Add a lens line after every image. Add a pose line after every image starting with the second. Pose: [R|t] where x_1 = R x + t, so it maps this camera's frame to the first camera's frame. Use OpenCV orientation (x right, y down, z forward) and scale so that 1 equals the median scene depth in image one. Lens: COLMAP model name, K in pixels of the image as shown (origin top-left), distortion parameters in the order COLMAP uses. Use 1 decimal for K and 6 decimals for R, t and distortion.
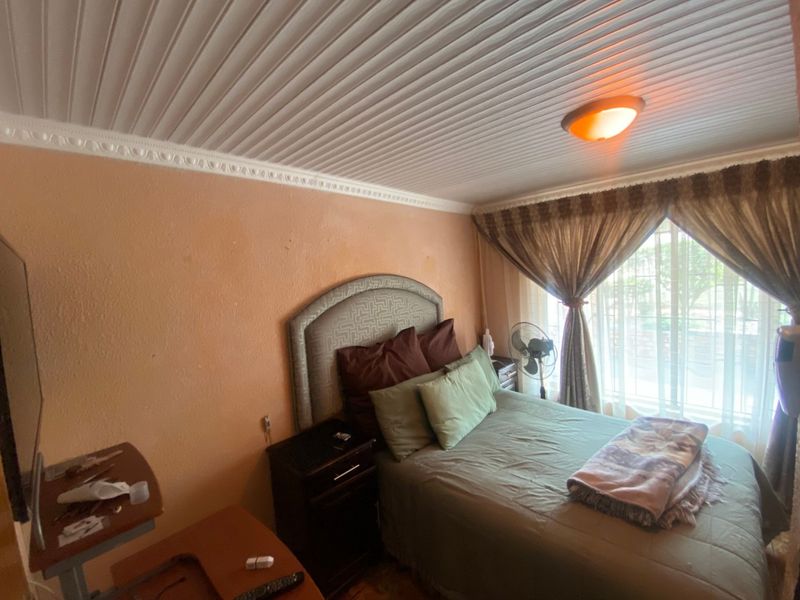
lens RADIAL K [[327.3, 0, 397.2], [0, 327.3, 296.3], [0, 0, 1]] dist [0.045105, -0.033921]
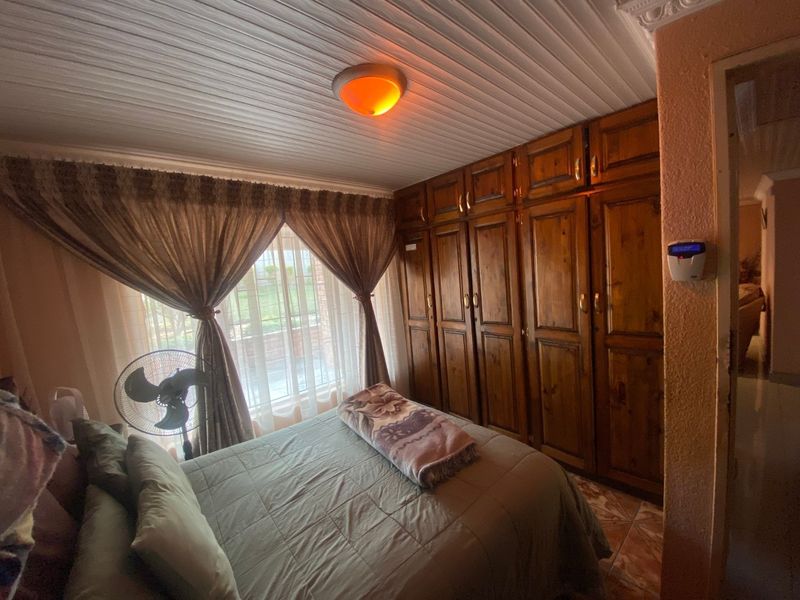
lens RADIAL K [[327.3, 0, 397.2], [0, 327.3, 296.3], [0, 0, 1]] dist [0.045105, -0.033921]
pose [[0.090201, -0.026162, 0.995580, -0.210203], [0.139158, 0.990179, 0.013412, 0.034190], [-0.986154, 0.137333, 0.092956, 0.527131]]
